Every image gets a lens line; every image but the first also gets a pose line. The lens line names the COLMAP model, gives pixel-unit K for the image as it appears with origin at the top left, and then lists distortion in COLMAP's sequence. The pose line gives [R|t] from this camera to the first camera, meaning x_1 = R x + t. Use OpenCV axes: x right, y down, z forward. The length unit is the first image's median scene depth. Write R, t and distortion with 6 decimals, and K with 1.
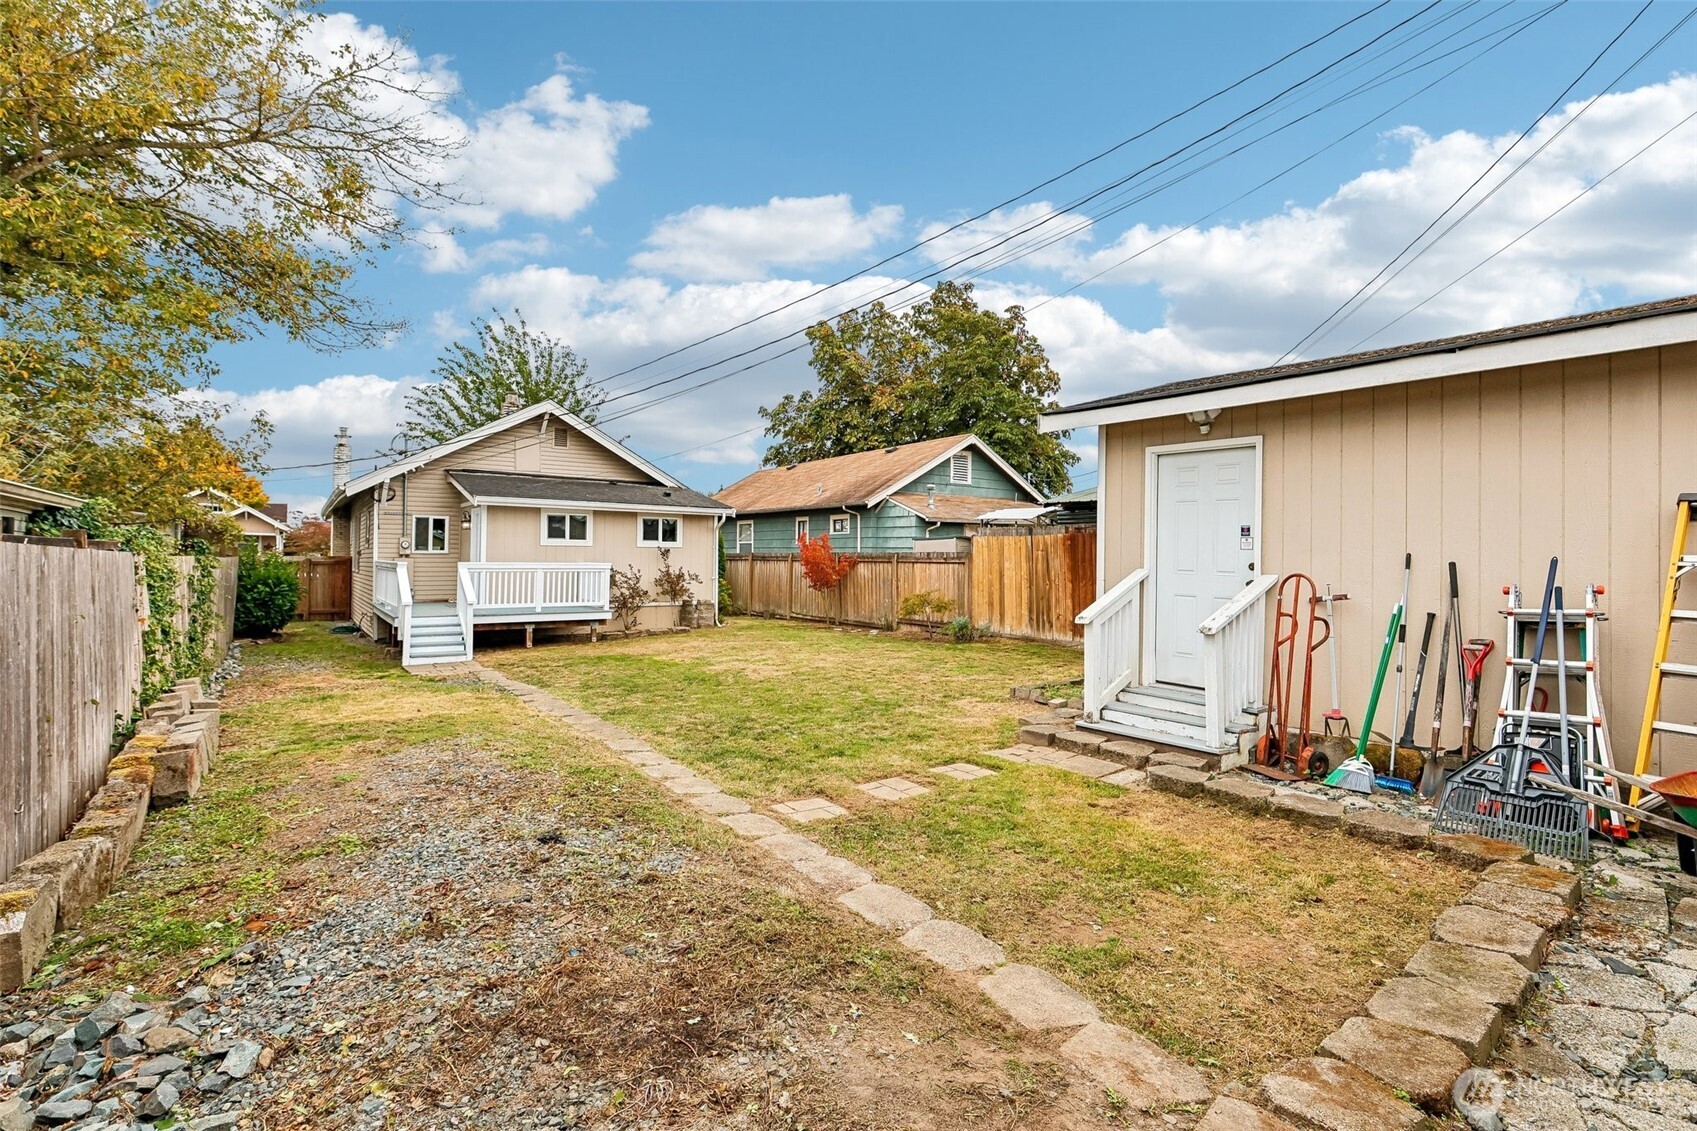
lens RADIAL K [[778.2, 0, 851.5], [0, 778.2, 559.9], [0, 0, 1]] dist [-0.003596, -0.000100]
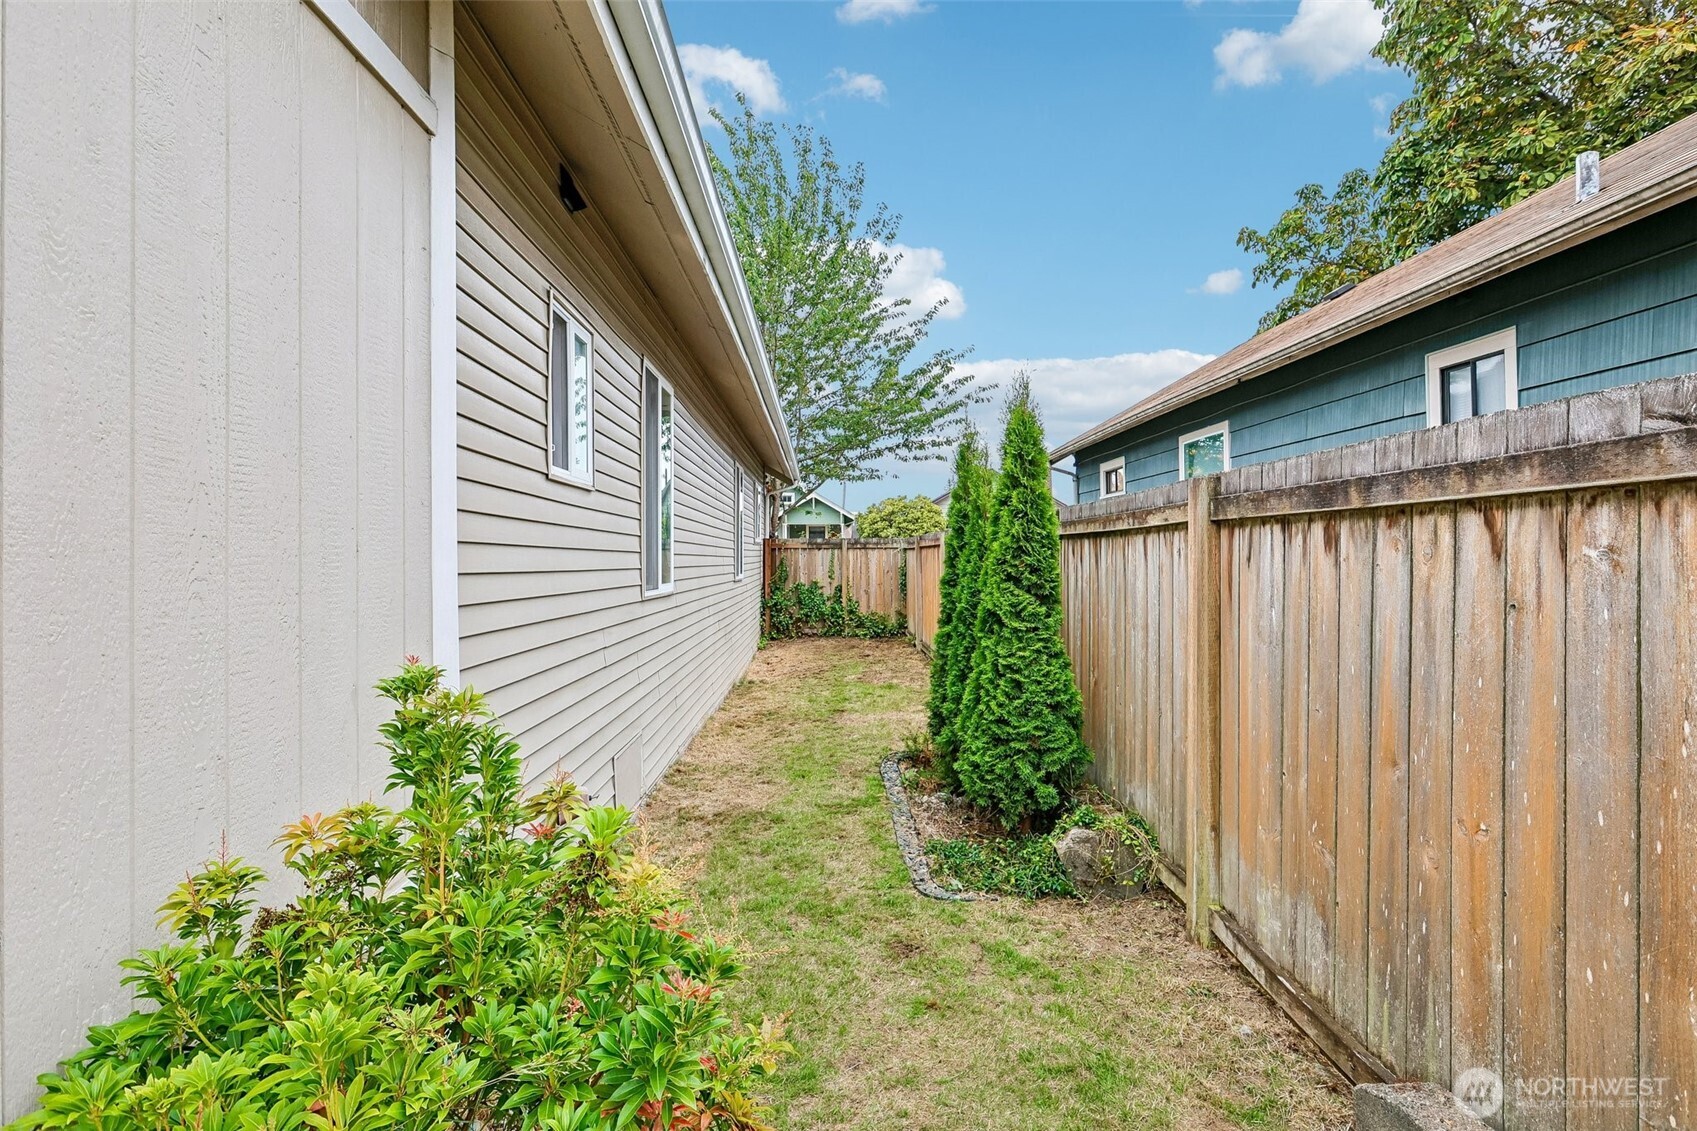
lens RADIAL K [[778.2, 0, 851.5], [0, 778.2, 559.9], [0, 0, 1]] dist [-0.003596, -0.000100]
pose [[0.836627, -0.011256, -0.547657, -0.116247], [0.012990, 0.999915, -0.000706, 0.005875], [0.547618, -0.006523, 0.836703, 0.931631]]
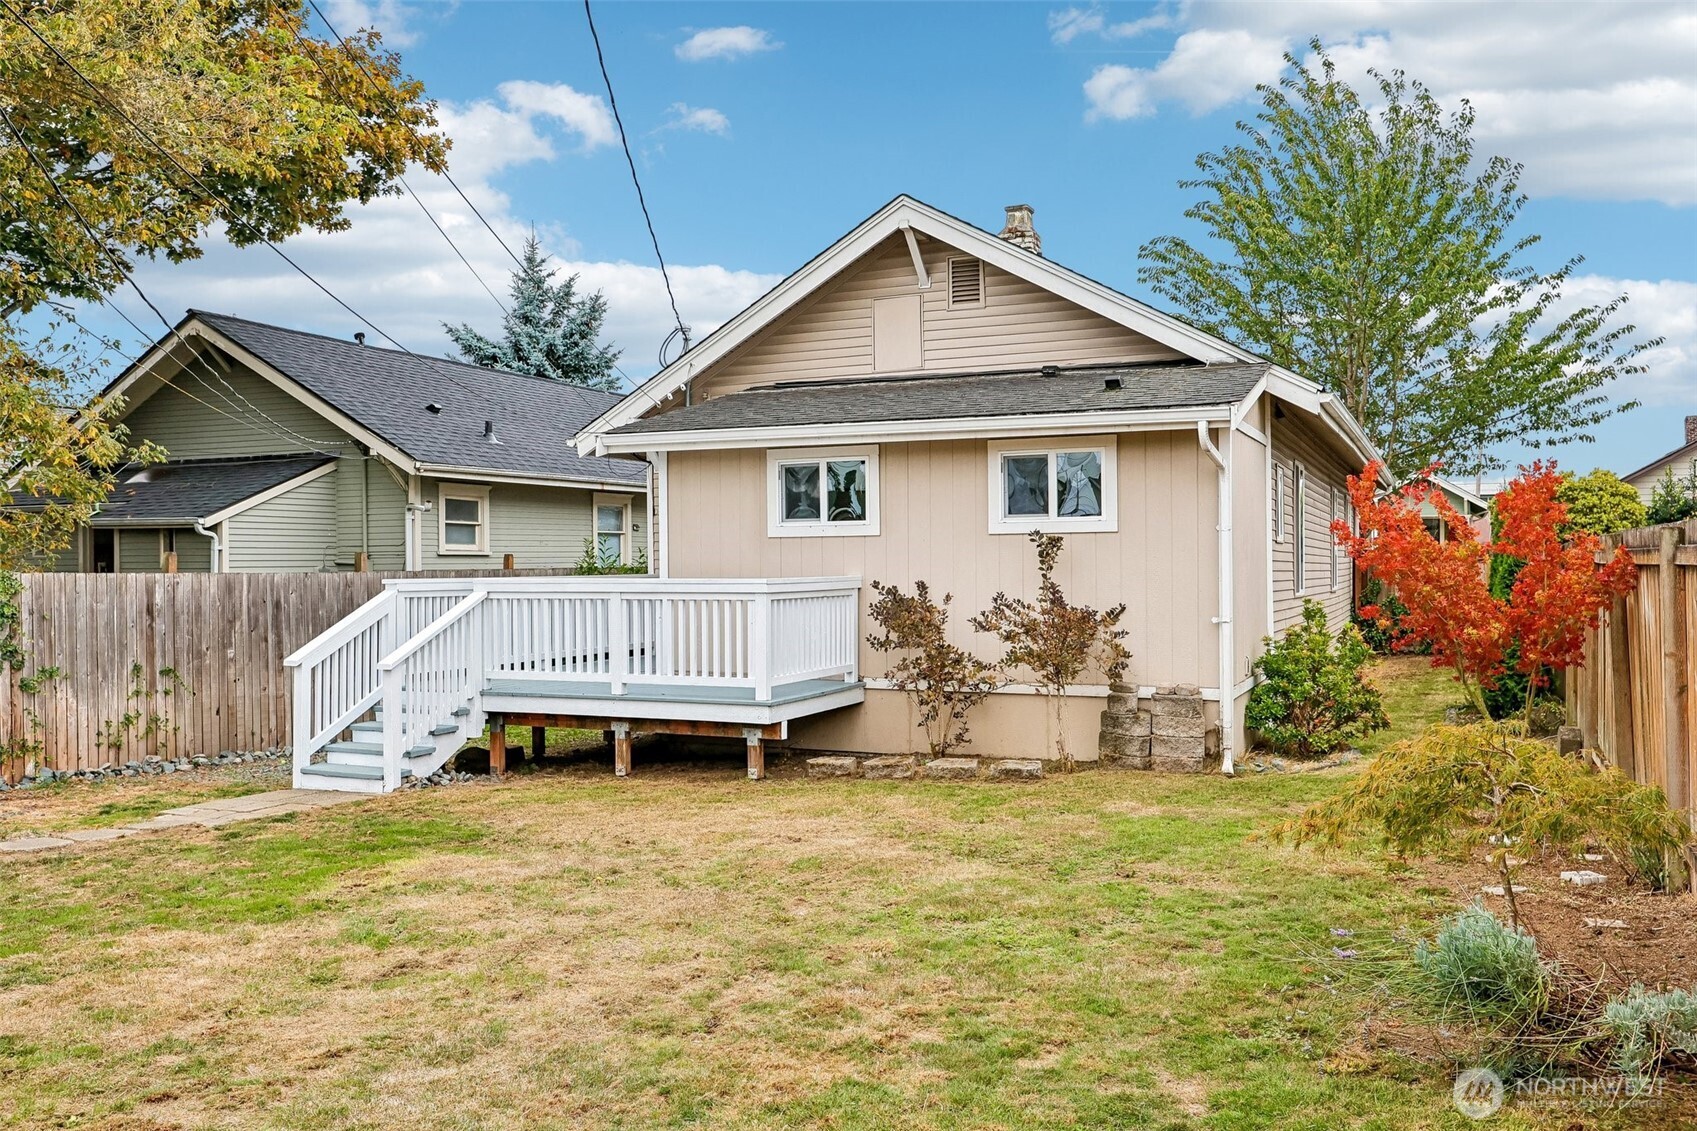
lens RADIAL K [[1379.6, 0, 849.9], [0, 1379.6, 544.1], [0, 0, 1]] dist [-0.007494, -0.005207]
pose [[0.516972, -0.024609, -0.855649, 0.215088], [0.010512, 0.999694, -0.022400, 0.002187], [0.855938, 0.002586, 0.517072, 0.504060]]
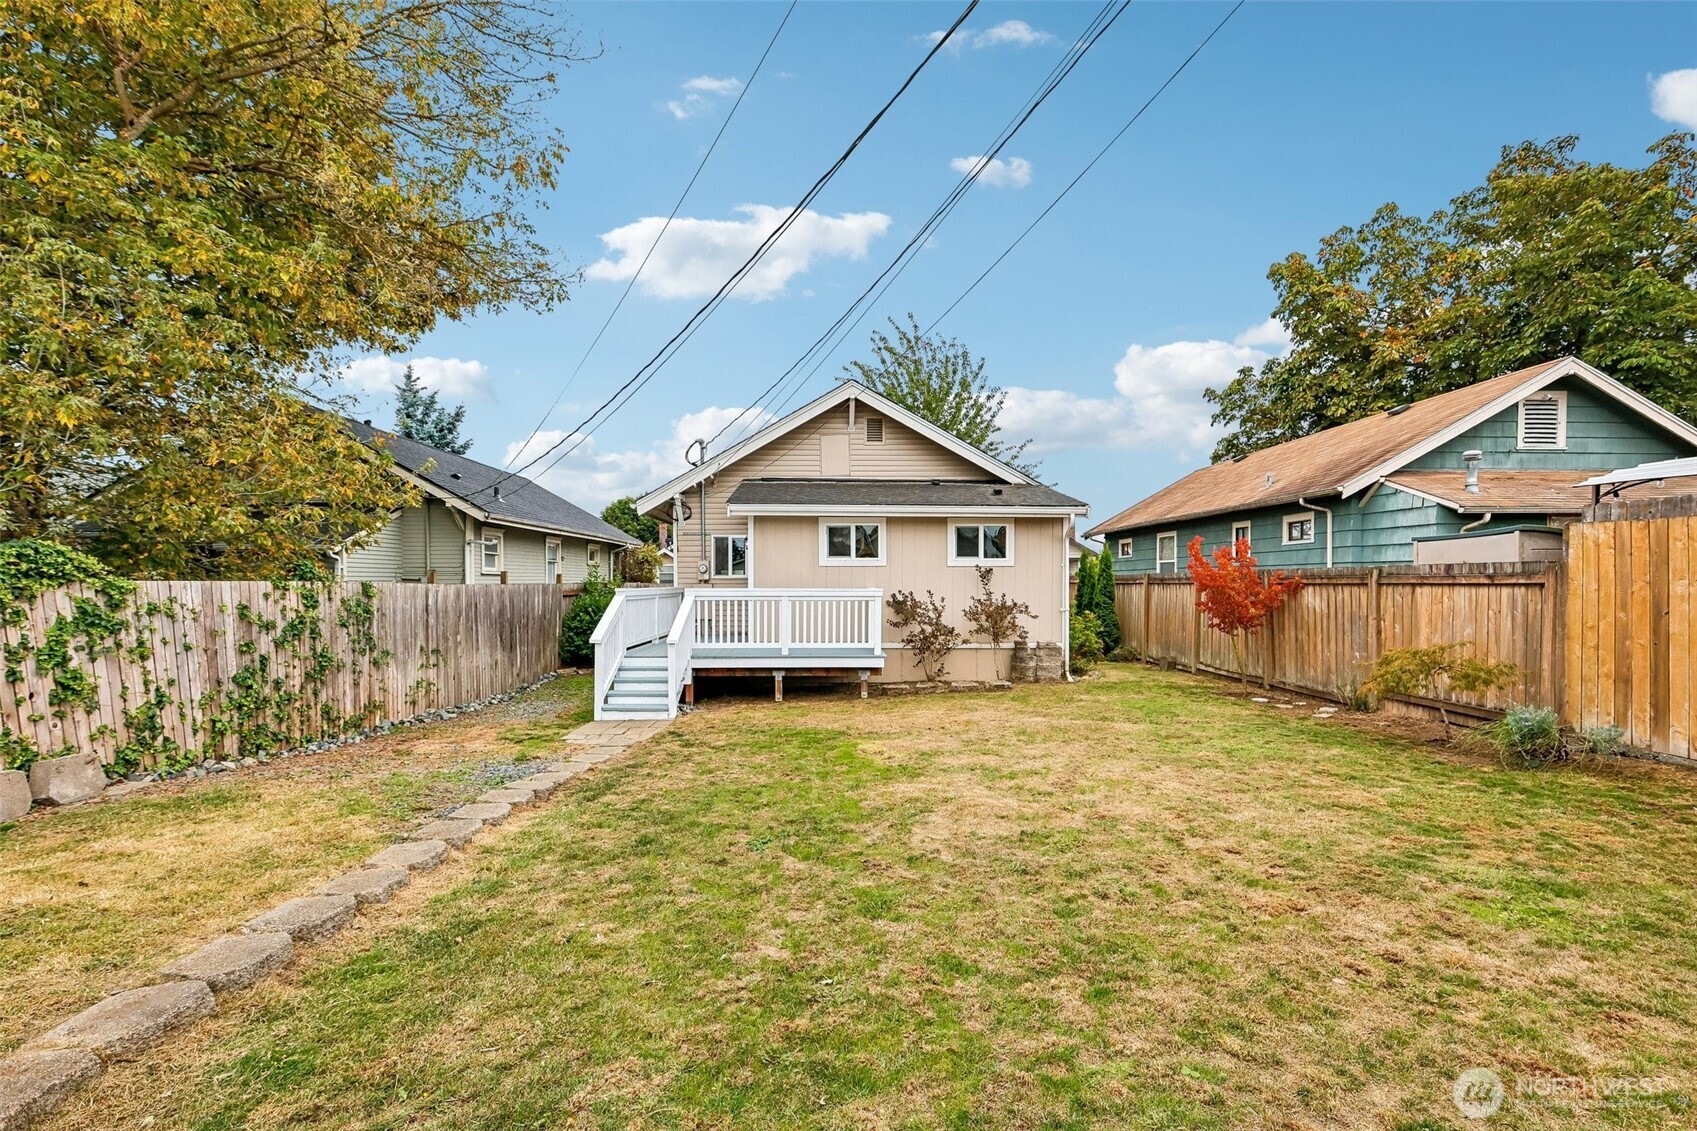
lens RADIAL K [[783.0, 0, 855.4], [0, 783.0, 607.5], [0, 0, 1]] dist [-0.001016, 0.000086]
pose [[0.835203, 0.008230, -0.549880, 0.044430], [0.006248, 0.999681, 0.024451, 0.002805], [0.549906, -0.023857, 0.834885, 0.289935]]
